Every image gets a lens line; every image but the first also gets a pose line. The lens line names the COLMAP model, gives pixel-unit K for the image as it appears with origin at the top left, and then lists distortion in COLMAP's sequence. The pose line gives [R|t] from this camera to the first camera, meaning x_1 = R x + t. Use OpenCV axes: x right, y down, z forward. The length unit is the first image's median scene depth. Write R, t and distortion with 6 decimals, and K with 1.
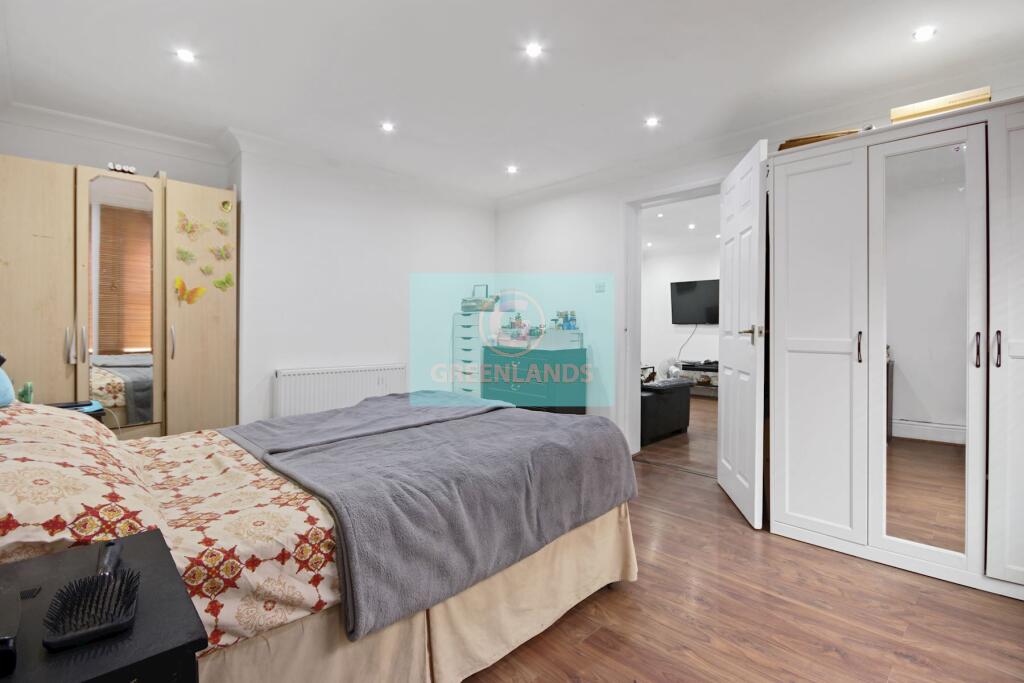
lens RADIAL K [[475.0, 0, 510.7], [0, 475.0, 335.5], [0, 0, 1]] dist [-0.021196, -0.000307]
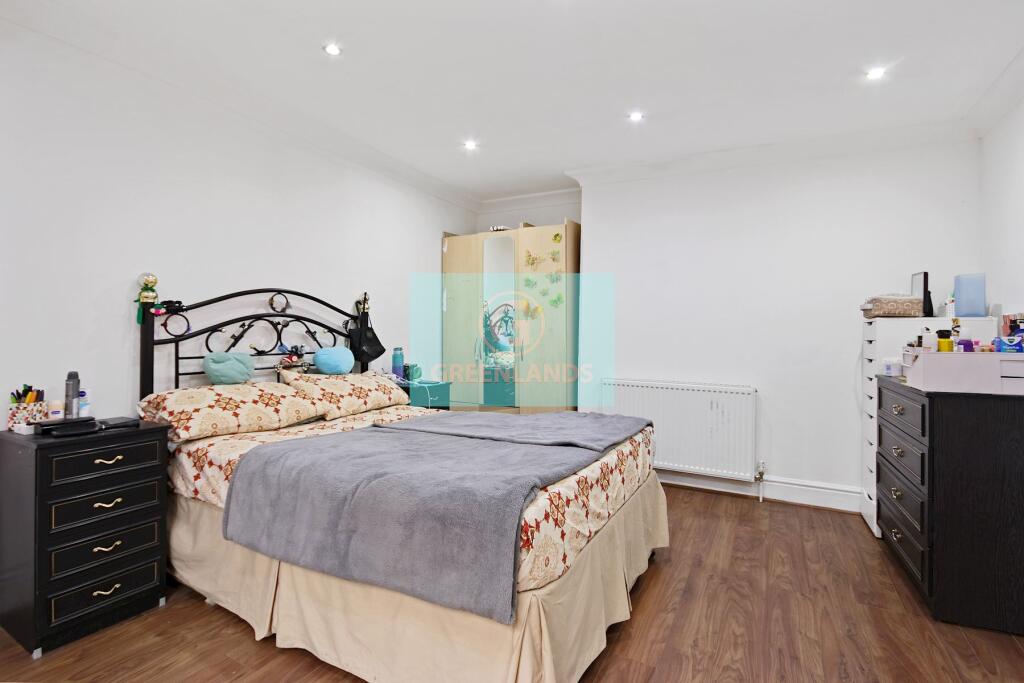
lens RADIAL K [[475.0, 0, 510.7], [0, 475.0, 335.5], [0, 0, 1]] dist [-0.021196, -0.000307]
pose [[0.291397, -0.000891, -0.956602, 0.601863], [-0.025533, 0.999636, -0.008709, -0.010721], [0.956261, 0.026962, 0.291268, 0.612475]]
